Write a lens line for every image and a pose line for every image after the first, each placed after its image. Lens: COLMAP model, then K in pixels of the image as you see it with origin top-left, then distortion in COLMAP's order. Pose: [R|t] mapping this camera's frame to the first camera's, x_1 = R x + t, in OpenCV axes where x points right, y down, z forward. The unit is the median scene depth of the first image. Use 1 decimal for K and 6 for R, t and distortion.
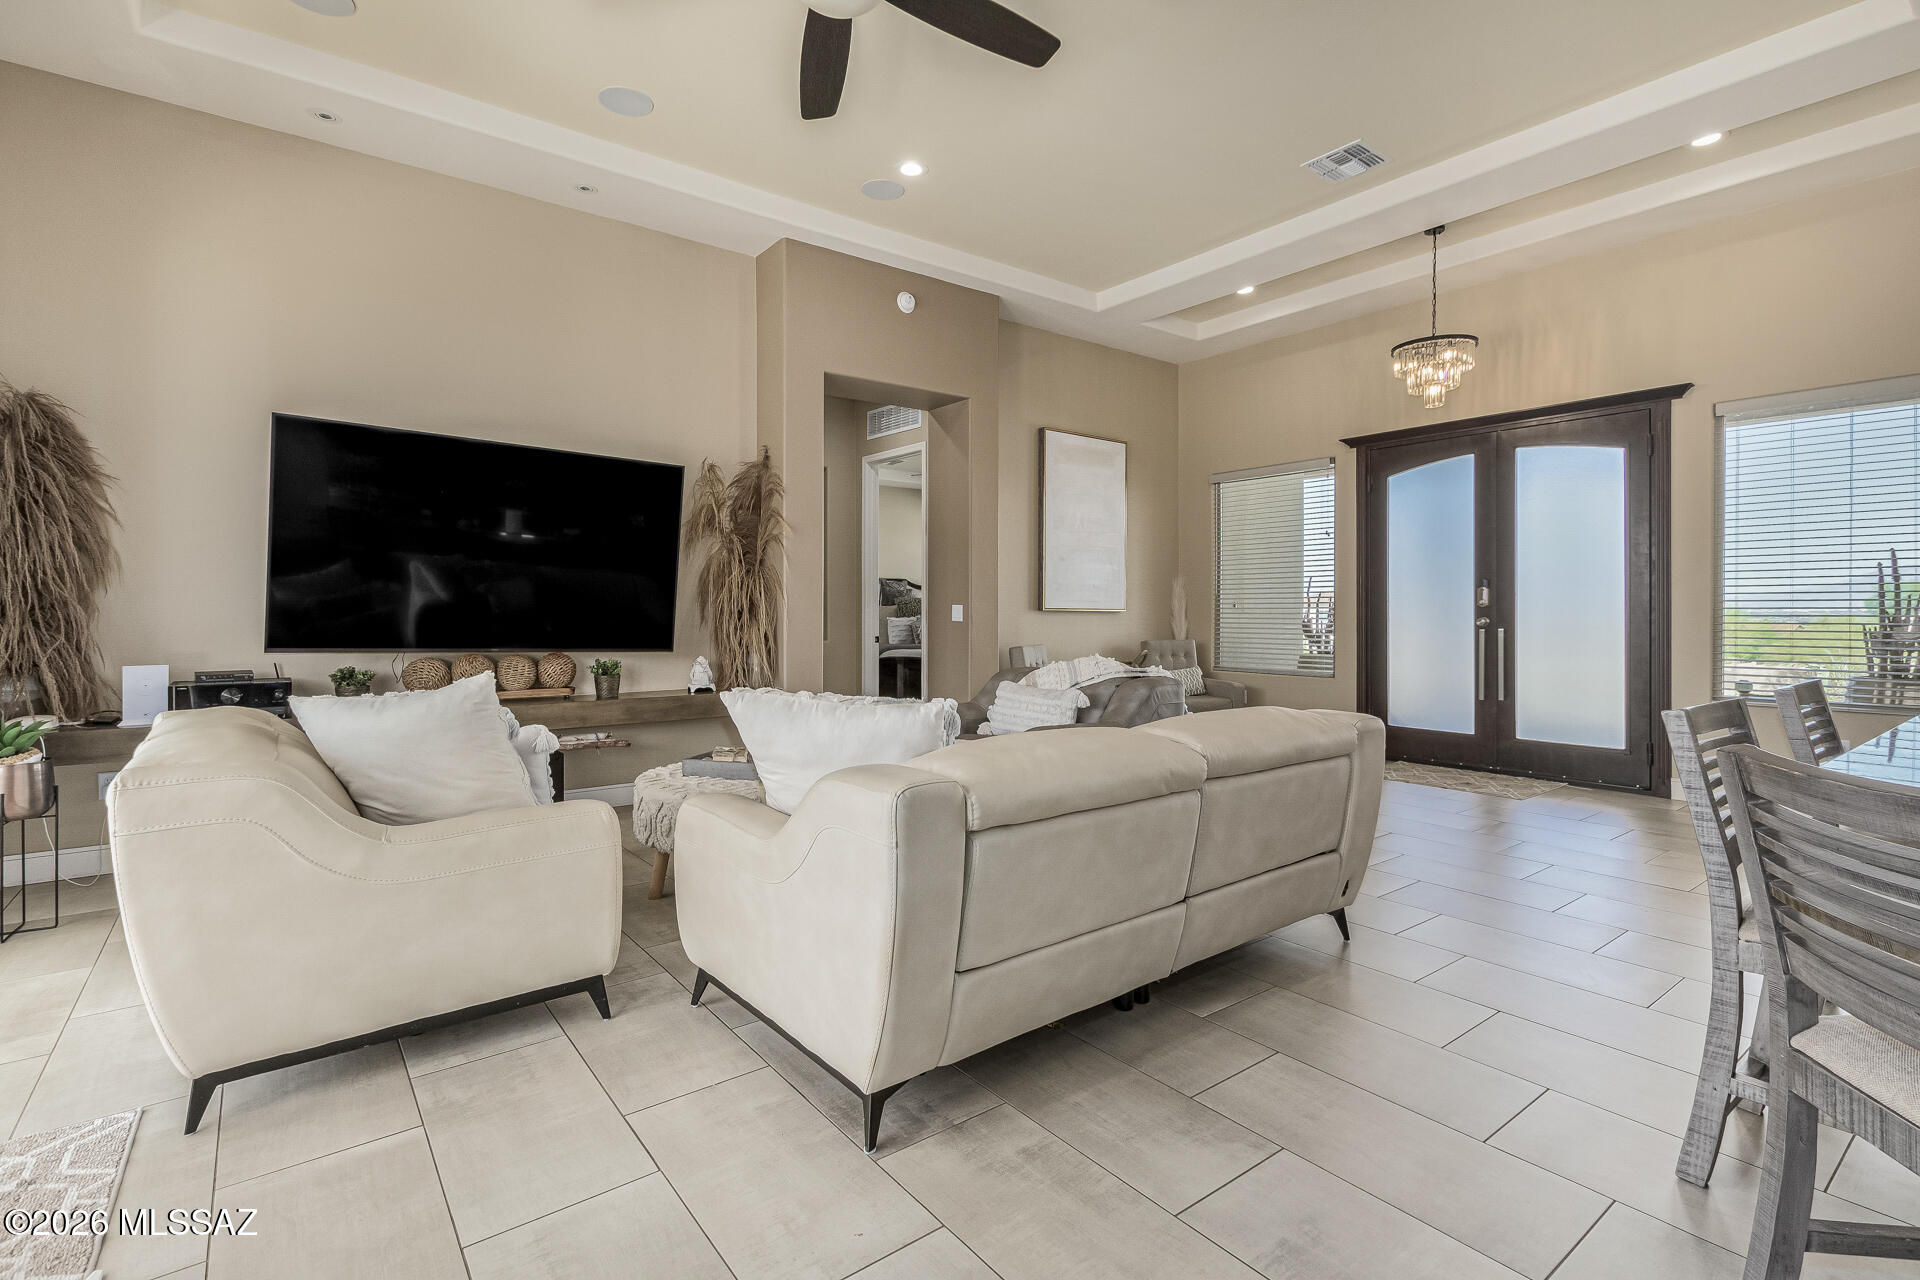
lens RADIAL K [[893.3, 0, 955.6], [0, 893.3, 612.5], [0, 0, 1]] dist [0.007489, -0.001795]
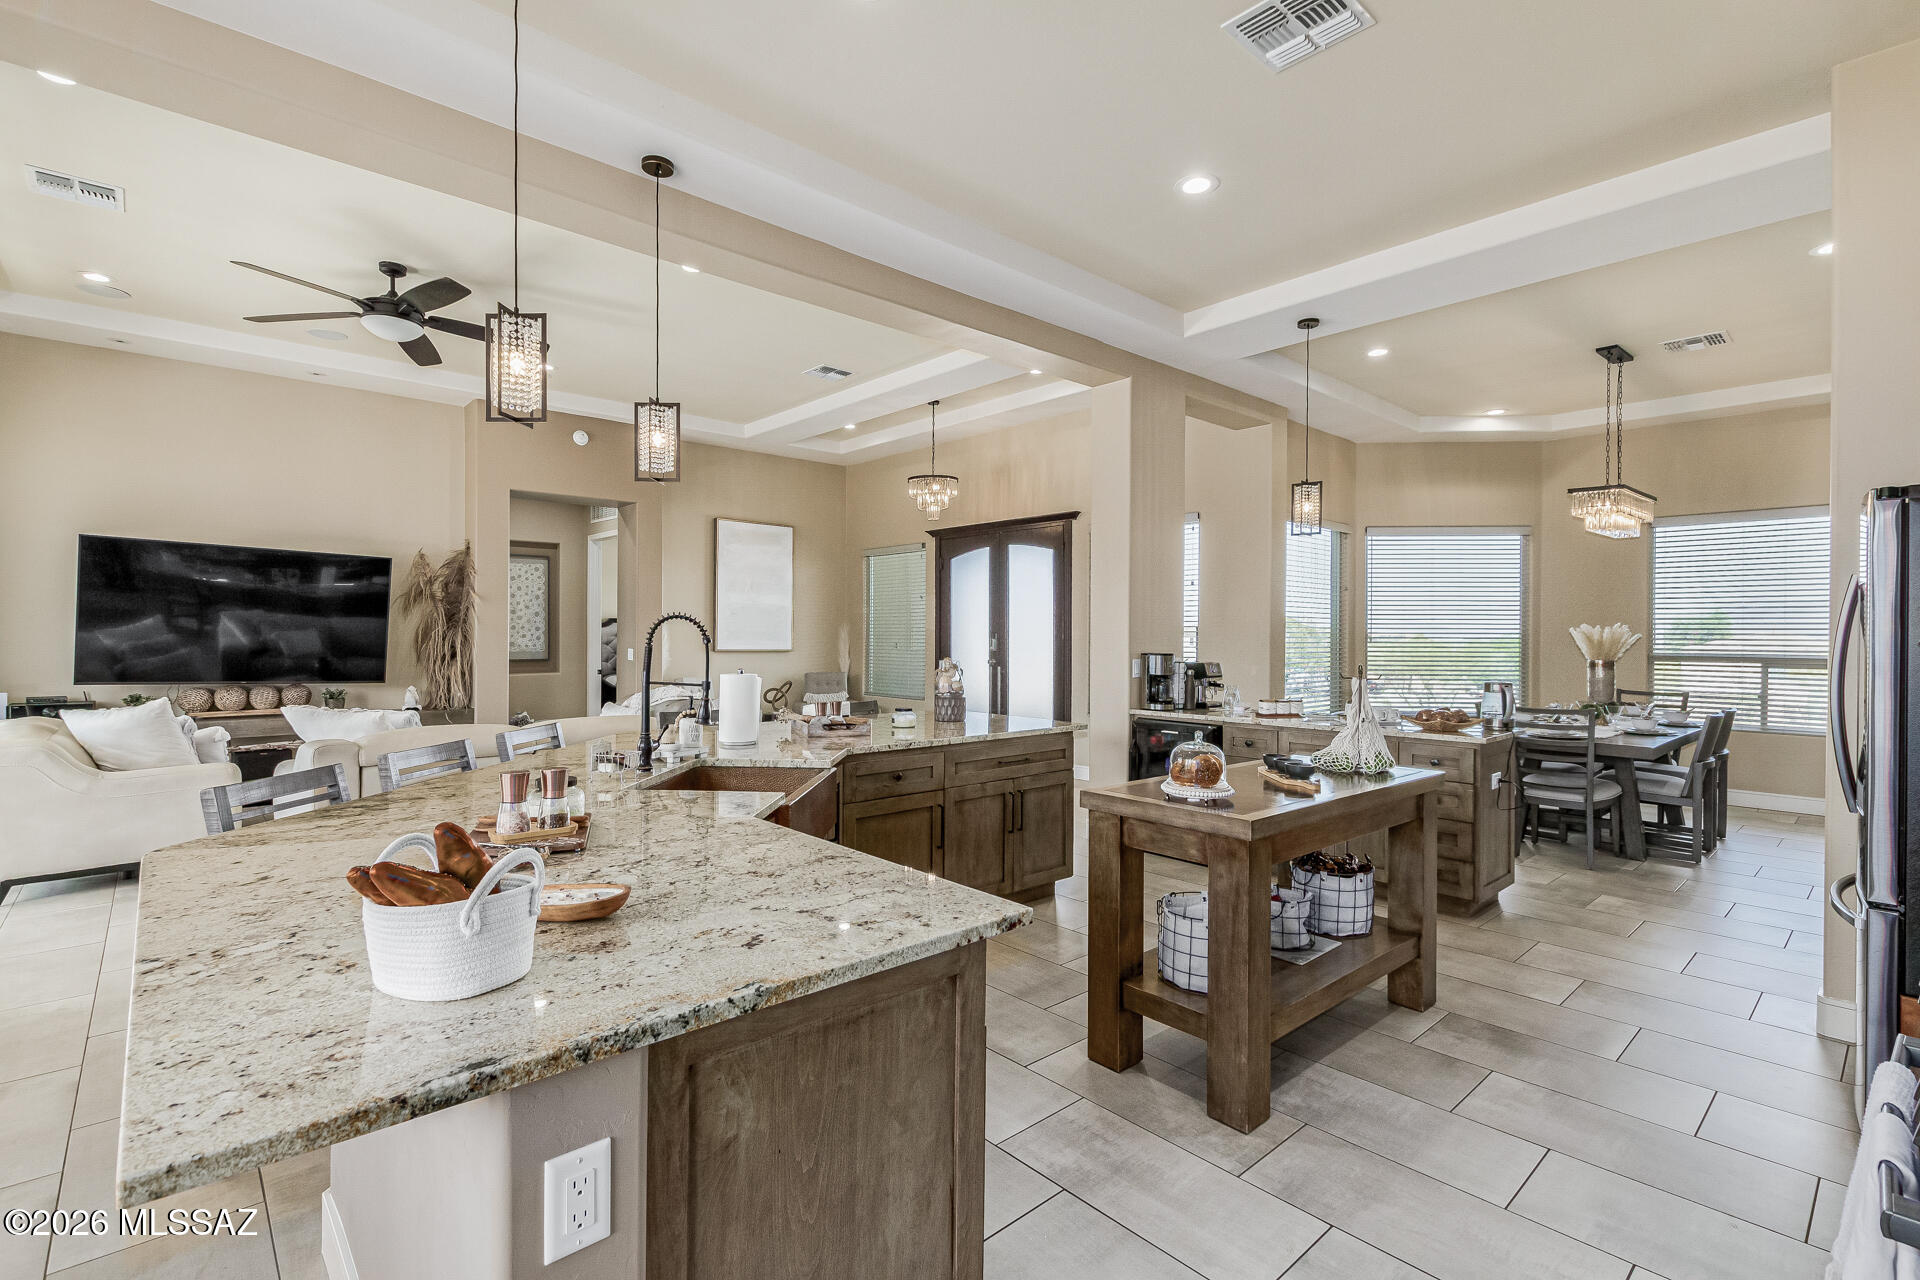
lens RADIAL K [[893.3, 0, 977.7], [0, 893.3, 630.8], [0, 0, 1]] dist [0.007489, -0.001795]
pose [[0.996902, 0.004733, 0.078508, 0.486986], [-0.004207, 0.999968, -0.006869, -0.032431], [-0.078538, 0.006518, 0.996890, -0.495238]]
